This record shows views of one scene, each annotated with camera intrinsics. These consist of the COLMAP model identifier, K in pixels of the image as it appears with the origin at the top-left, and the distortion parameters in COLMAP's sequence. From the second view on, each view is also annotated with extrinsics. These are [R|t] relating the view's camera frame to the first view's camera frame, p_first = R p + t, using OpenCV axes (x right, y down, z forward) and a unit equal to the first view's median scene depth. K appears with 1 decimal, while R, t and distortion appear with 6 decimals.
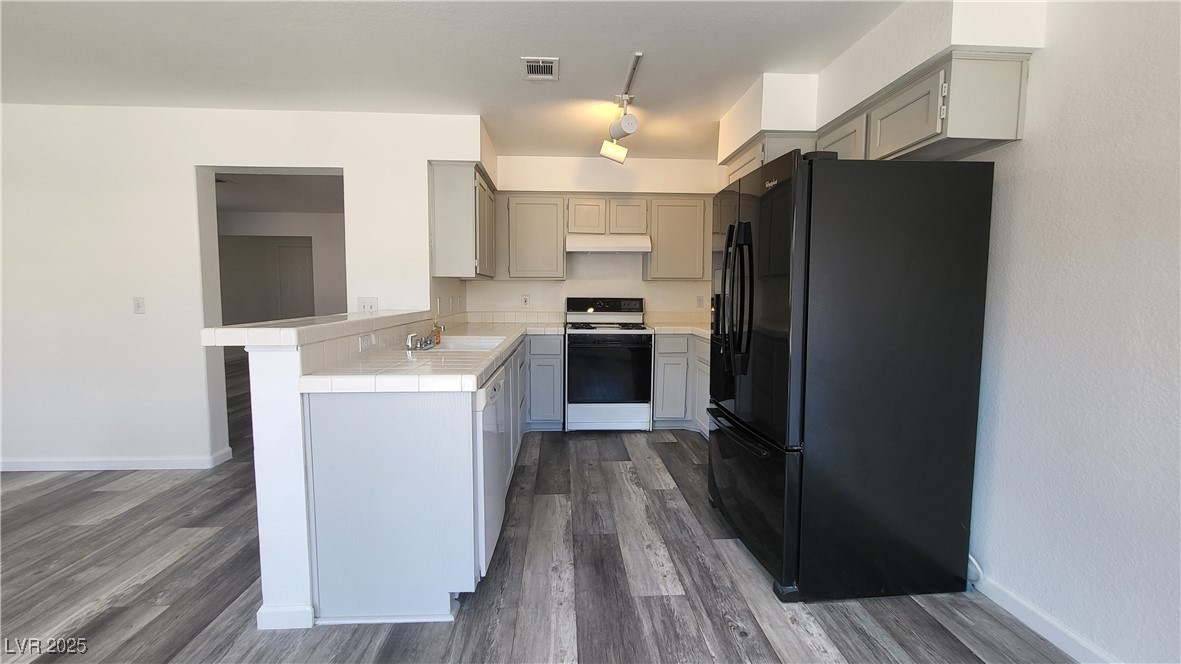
lens RADIAL K [[466.6, 0, 590.5], [0, 466.6, 328.7], [0, 0, 1]] dist [-0.004279, -0.000249]
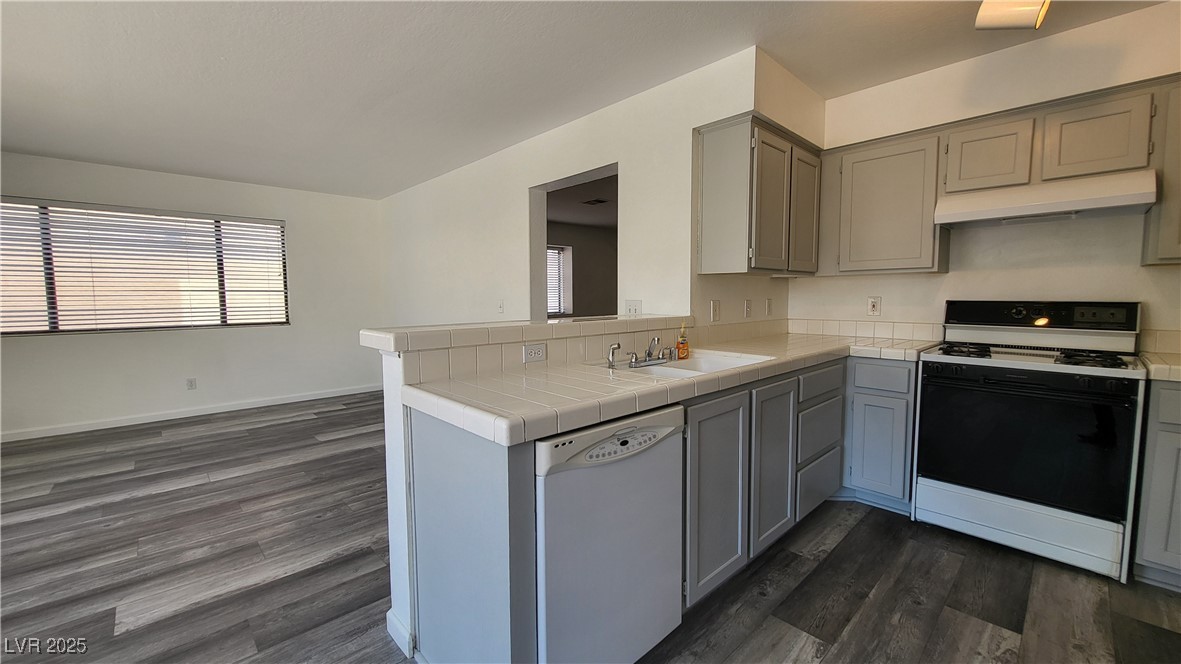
lens RADIAL K [[466.6, 0, 590.5], [0, 466.6, 328.7], [0, 0, 1]] dist [-0.004279, -0.000249]
pose [[0.645280, 0.046316, -0.762541, 0.134793], [-0.051746, 0.998518, 0.016860, -0.018994], [0.762192, 0.028579, 0.646720, 0.295410]]
